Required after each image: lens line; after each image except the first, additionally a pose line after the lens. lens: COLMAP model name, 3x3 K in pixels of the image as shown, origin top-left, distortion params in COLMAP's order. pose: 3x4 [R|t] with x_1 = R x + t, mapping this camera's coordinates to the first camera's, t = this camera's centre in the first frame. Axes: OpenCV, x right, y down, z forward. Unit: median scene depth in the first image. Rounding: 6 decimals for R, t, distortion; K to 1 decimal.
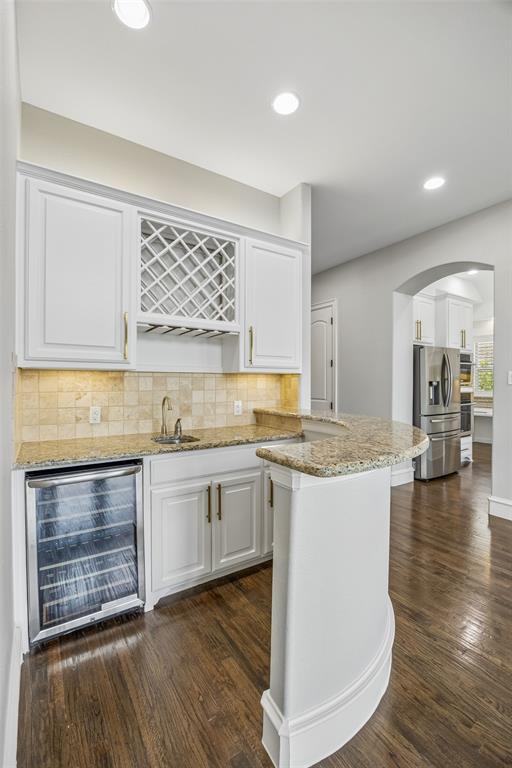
lens RADIAL K [[333.9, 0, 253.6], [0, 333.9, 387.0], [0, 0, 1]] dist [-0.002426, -0.000087]
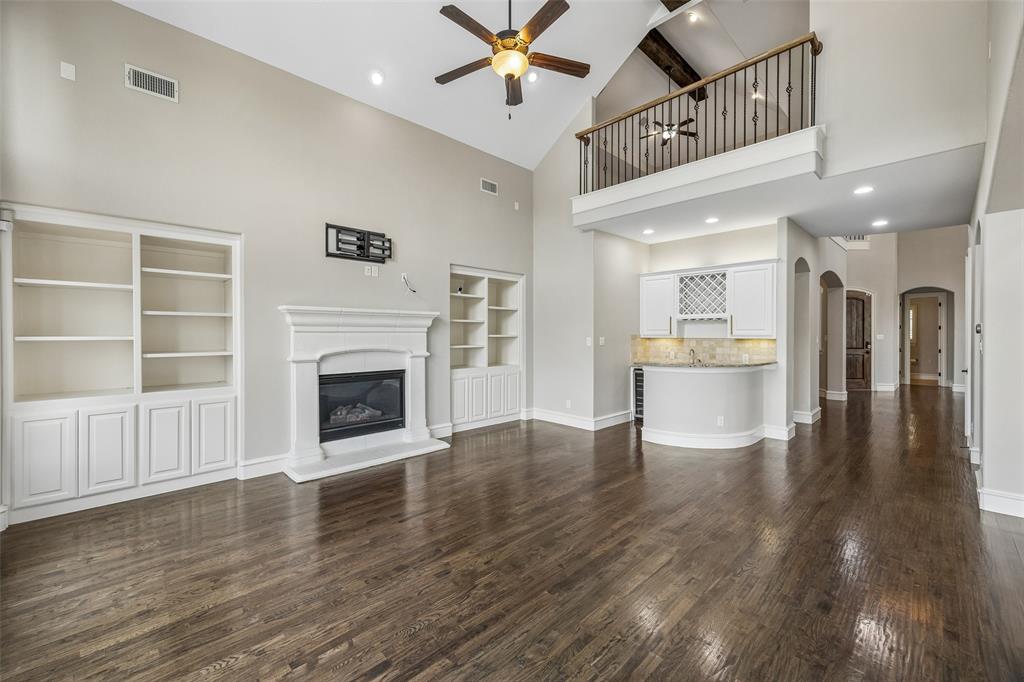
lens RADIAL K [[419.2, 0, 513.8], [0, 419.2, 335.7], [0, 0, 1]] dist [0.008854, -0.000375]
pose [[0.205763, 0.008525, -0.978565, 2.308347], [-0.006671, 0.999951, 0.007309, -0.078347], [0.978579, 0.005024, 0.205810, -0.792822]]
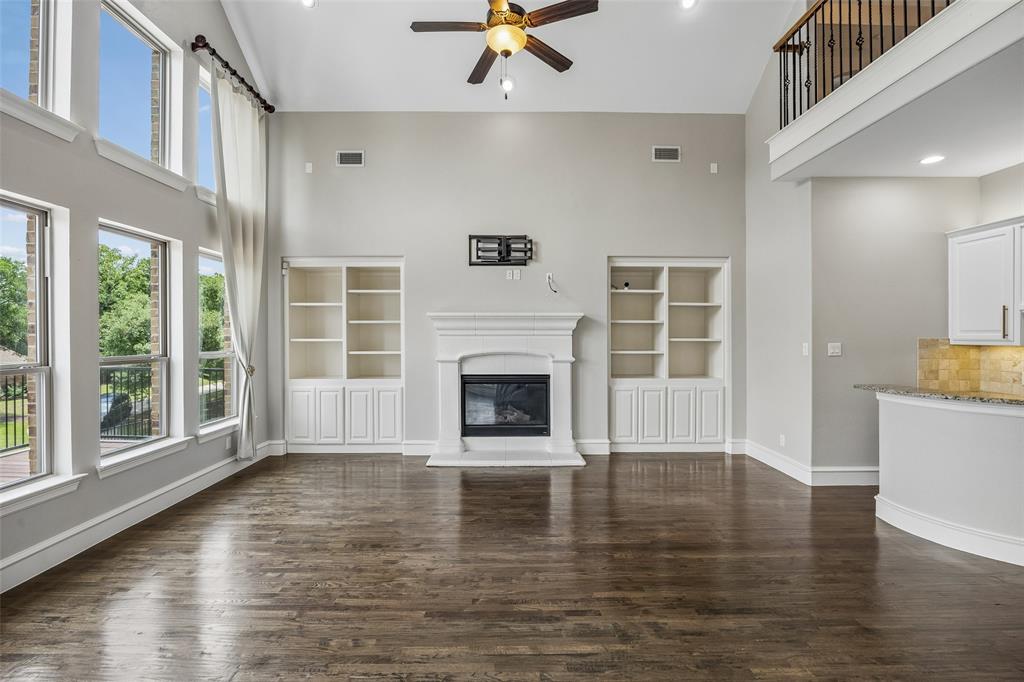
lens RADIAL K [[478.0, 0, 514.2], [0, 478.0, 339.3], [0, 0, 1]] dist [-0.019778, 0.000784]
pose [[-0.535702, 0.009053, -0.844358, 2.123680], [-0.003457, 0.999911, 0.012914, -0.088096], [0.844400, 0.009838, -0.535623, 0.288577]]
